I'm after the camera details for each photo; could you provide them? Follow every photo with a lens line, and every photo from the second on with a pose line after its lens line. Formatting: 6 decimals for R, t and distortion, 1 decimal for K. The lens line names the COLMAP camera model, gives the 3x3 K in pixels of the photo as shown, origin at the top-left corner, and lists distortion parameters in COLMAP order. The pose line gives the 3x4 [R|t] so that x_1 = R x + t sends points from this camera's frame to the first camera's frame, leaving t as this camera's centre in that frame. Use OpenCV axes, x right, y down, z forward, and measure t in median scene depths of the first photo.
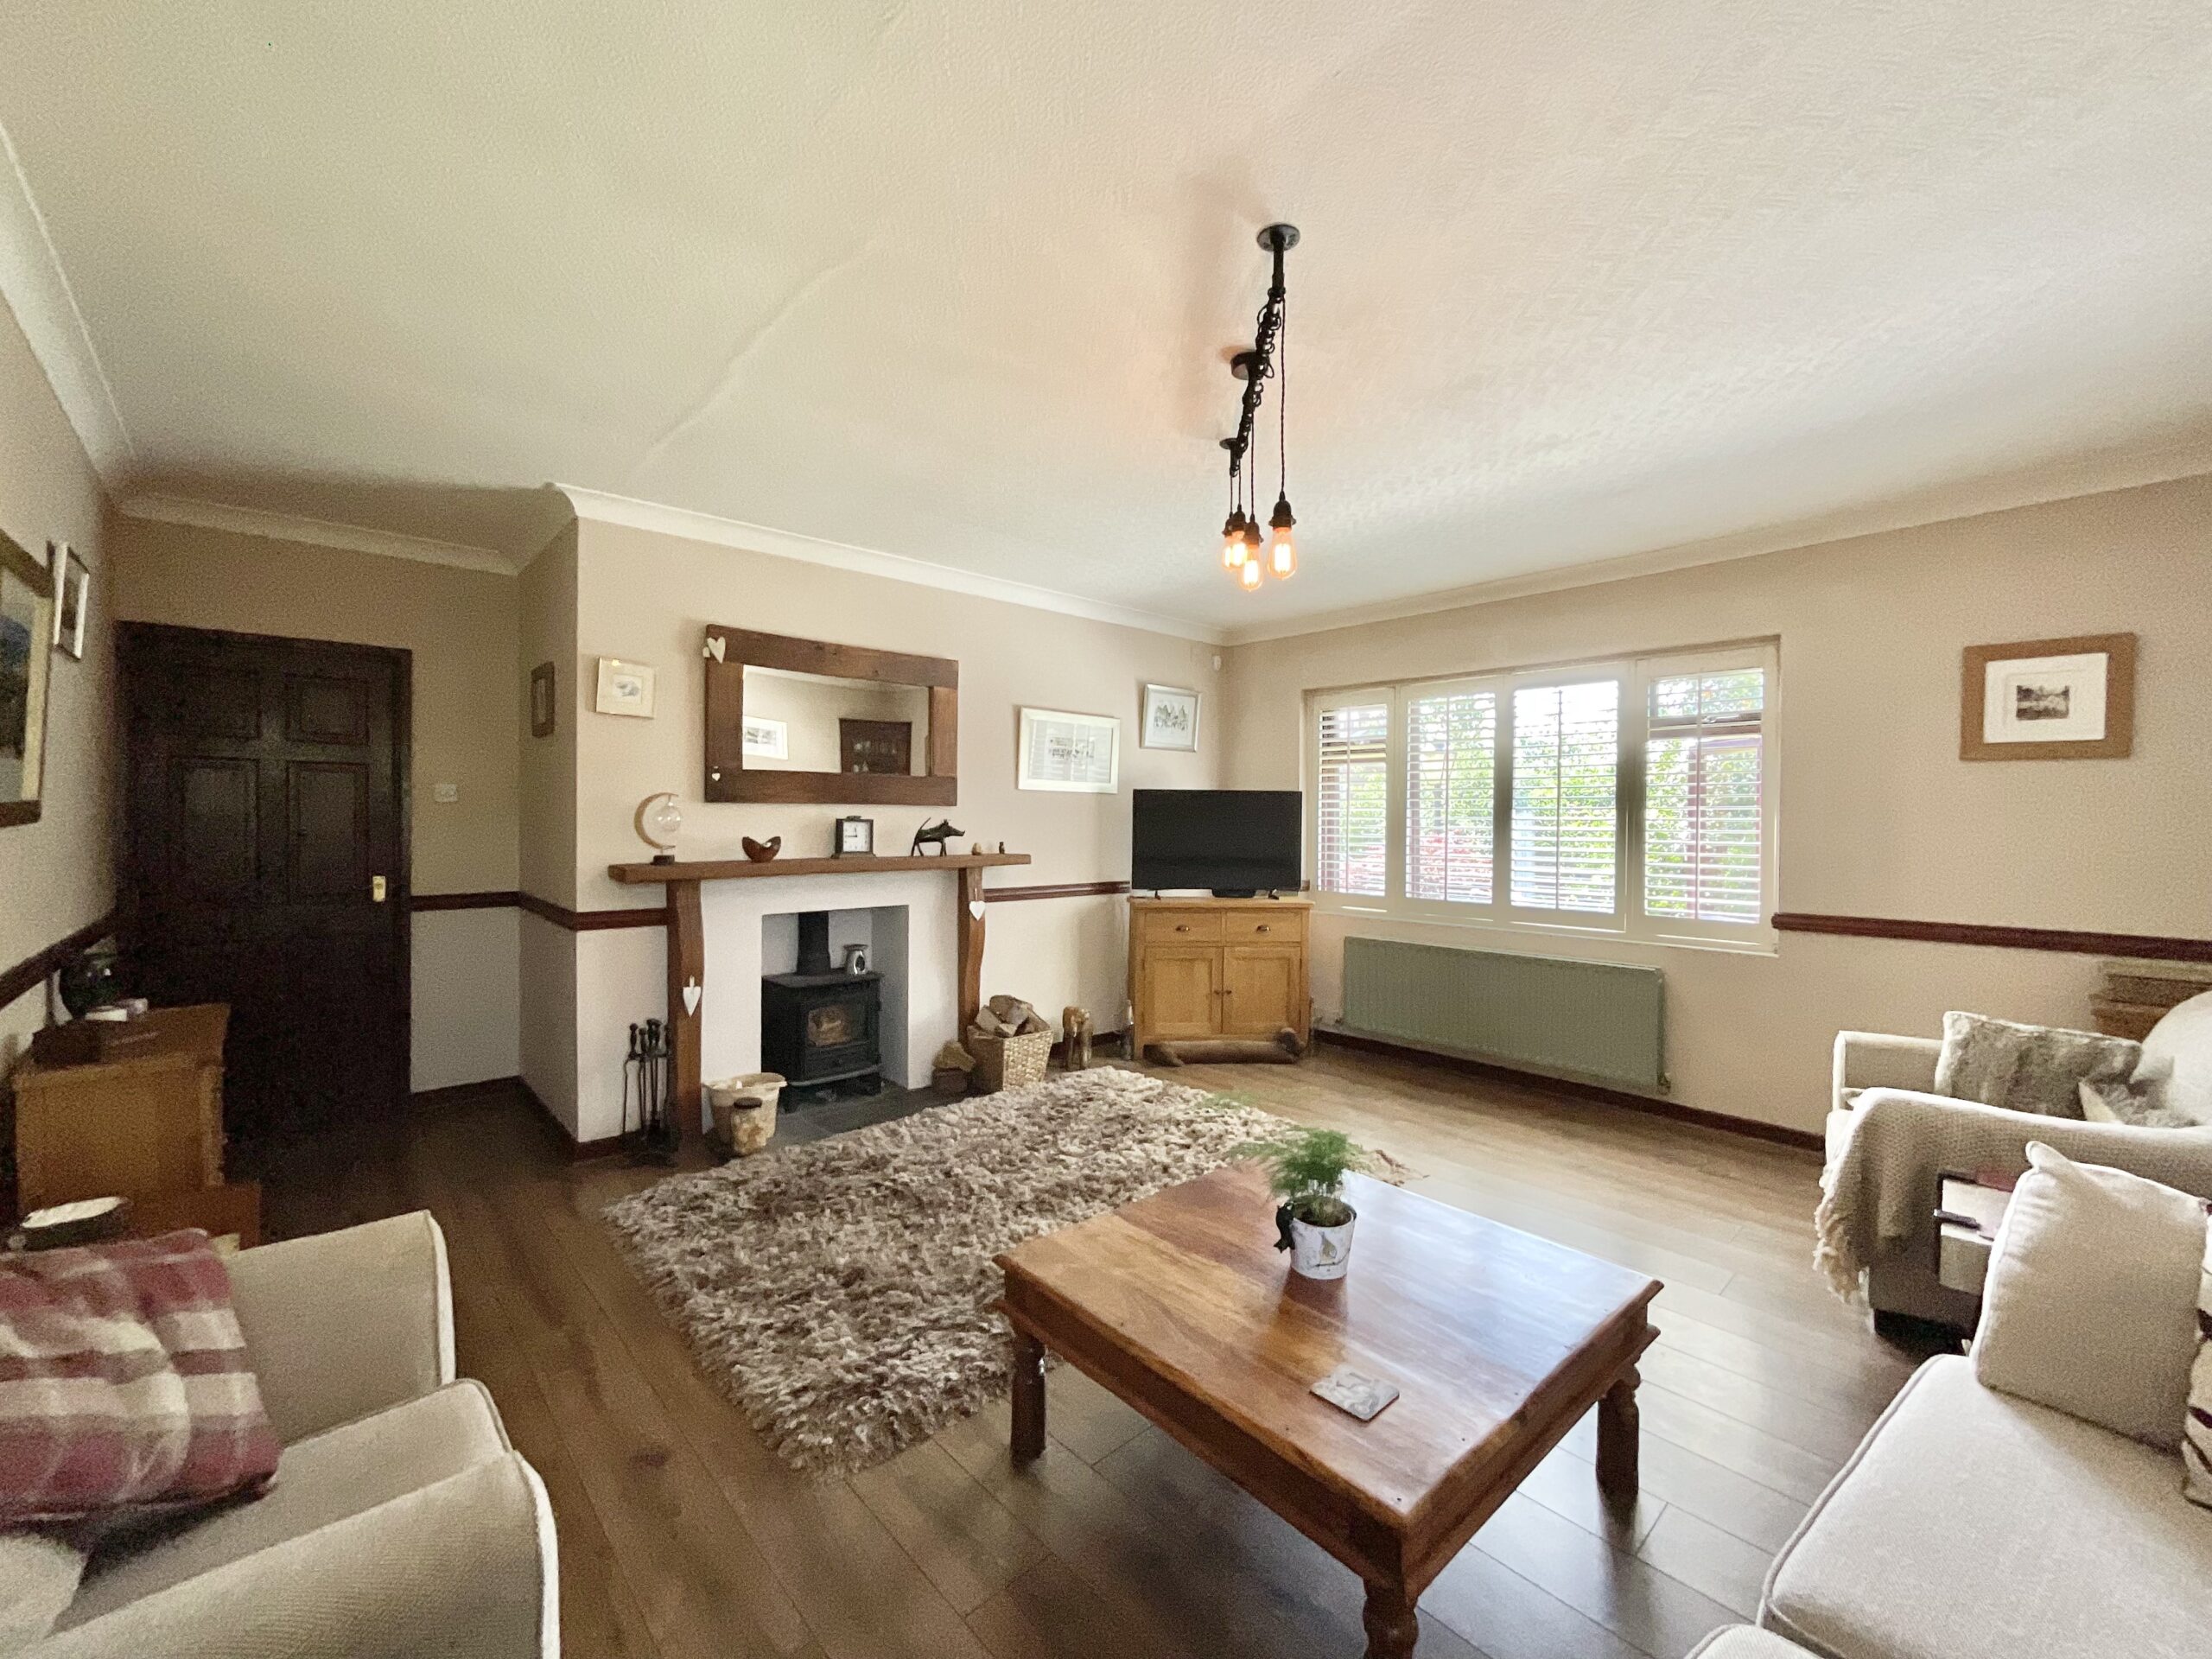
lens RADIAL K [[900.6, 0, 1102.7], [0, 900.6, 824.1], [0, 0, 1]] dist [0.001719, 0.000503]
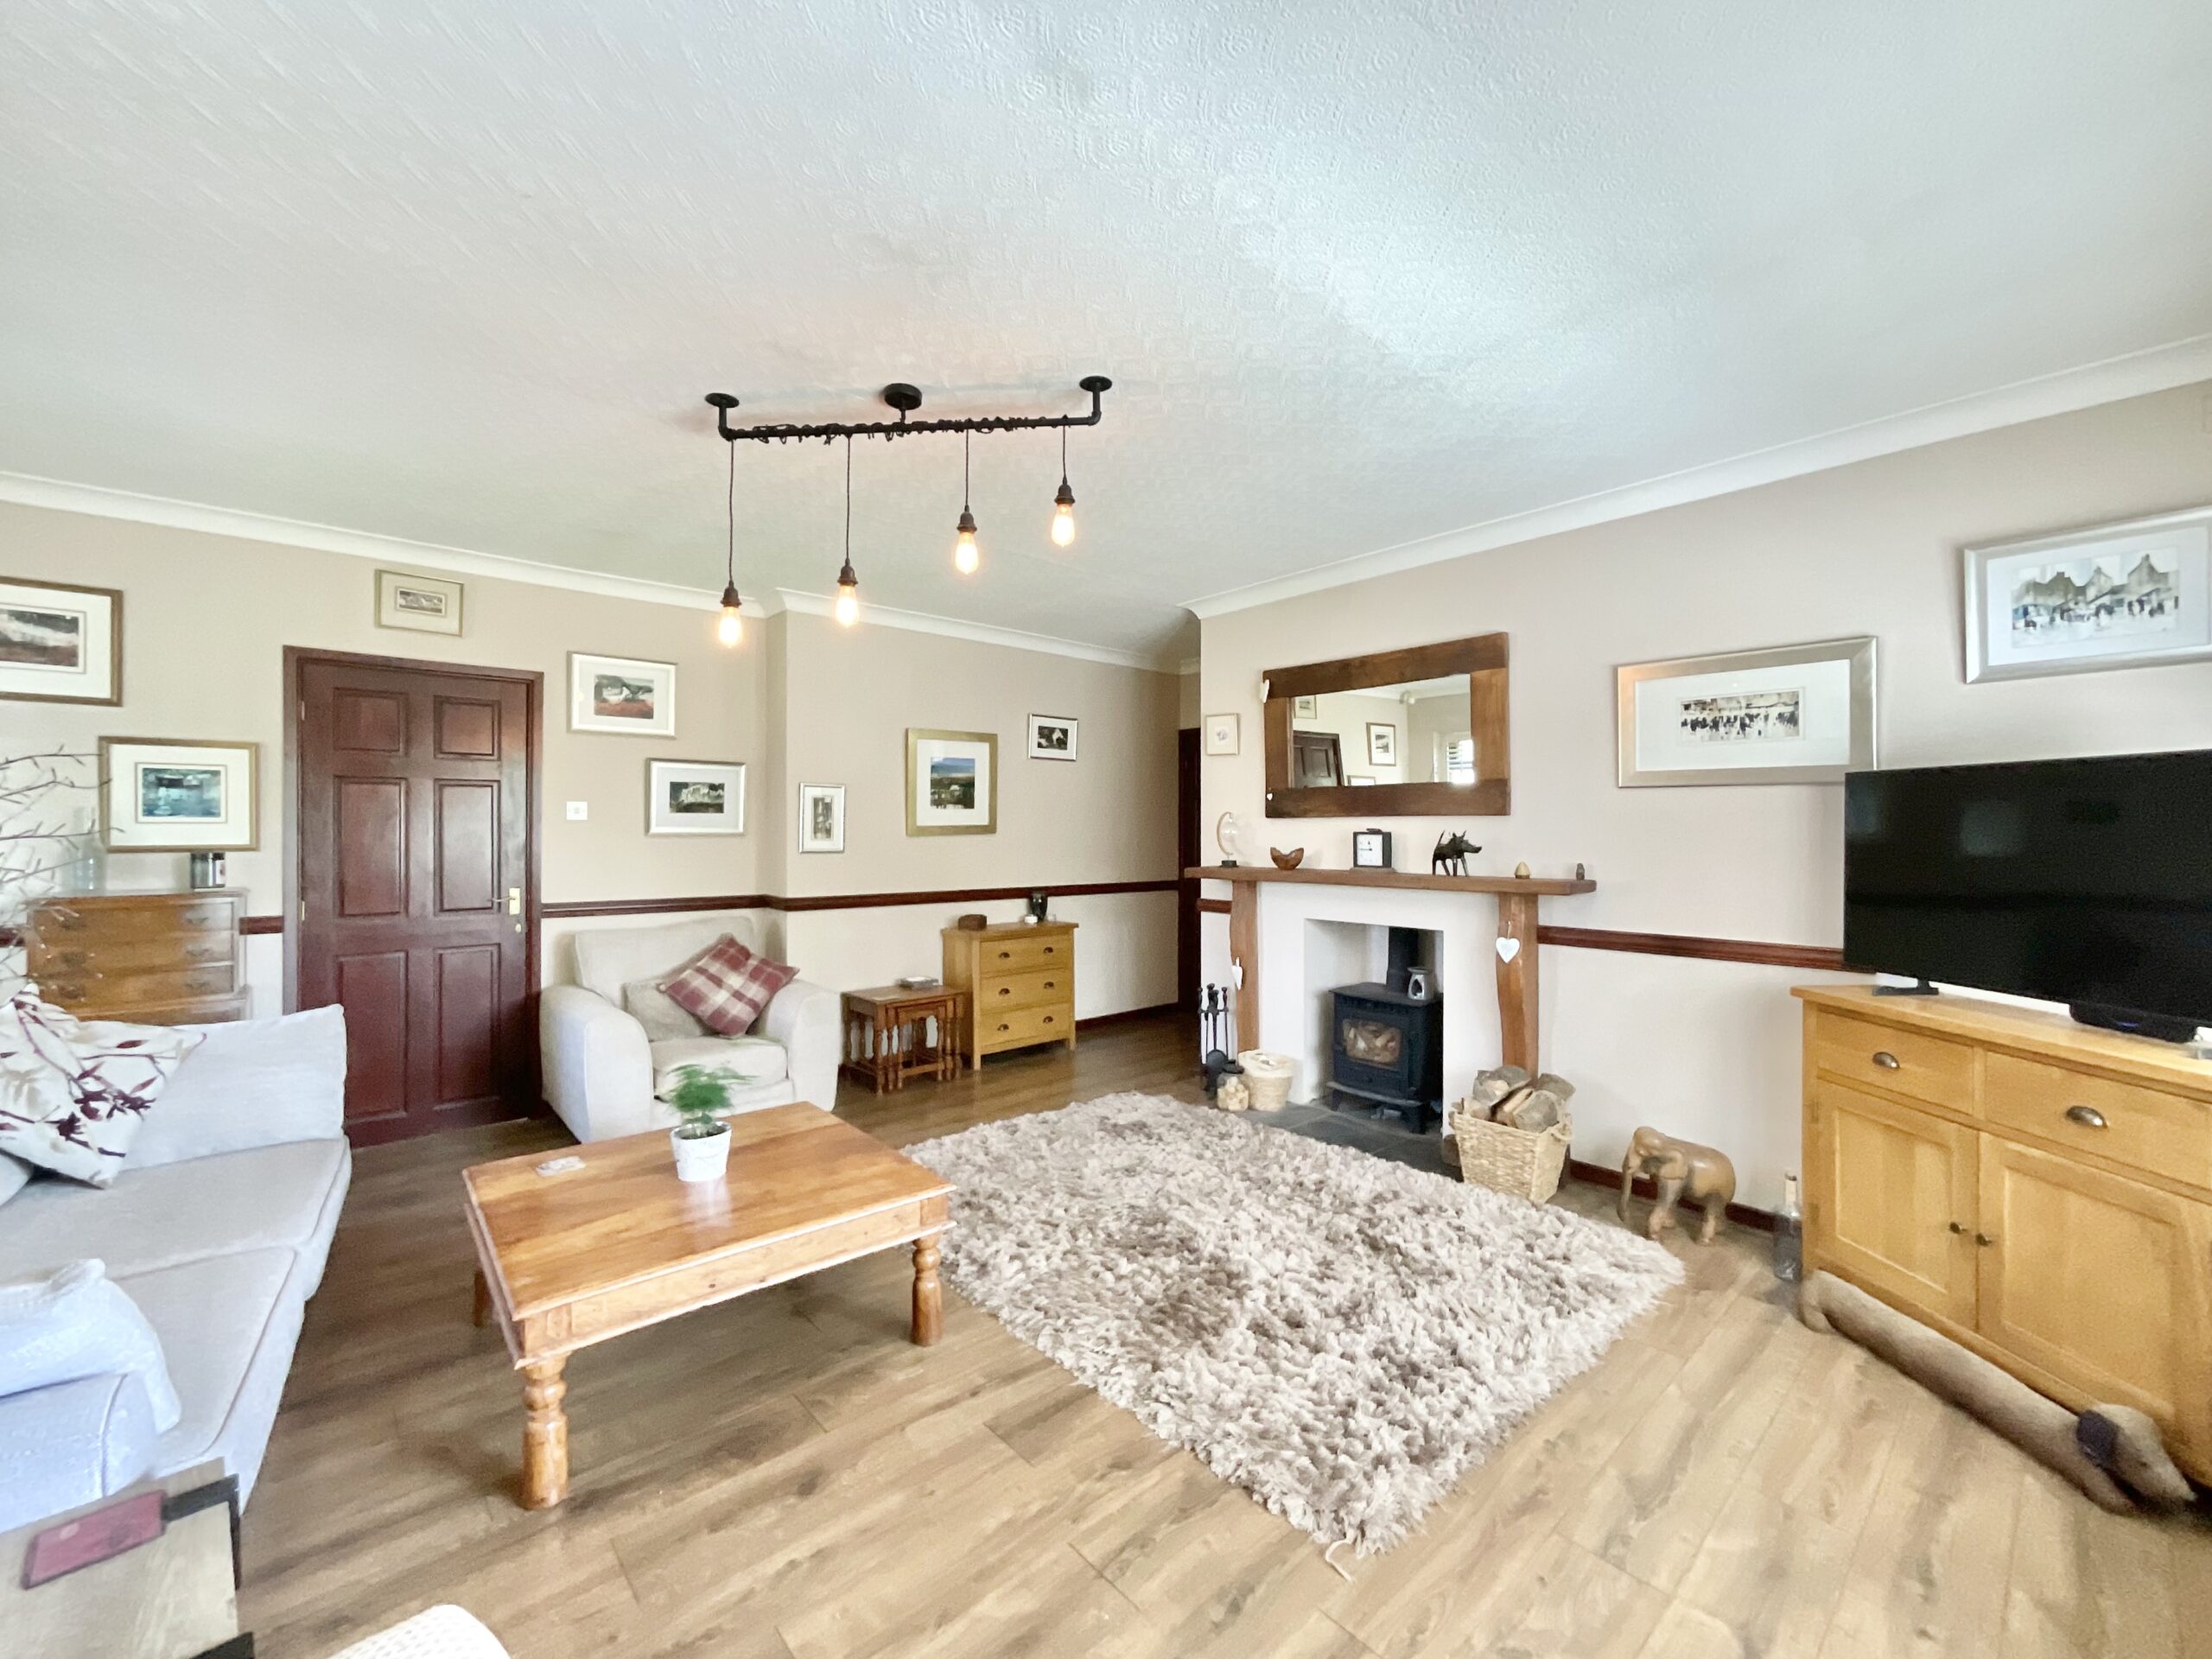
lens RADIAL K [[900.6, 0, 1105.7], [0, 900.6, 826.9], [0, 0, 1]] dist [0.001719, 0.000503]
pose [[-0.010656, -0.003856, -0.999936, 0.670787], [0.000253, 0.999993, -0.003859, -0.007199], [0.999943, -0.000294, -0.010655, 0.700131]]
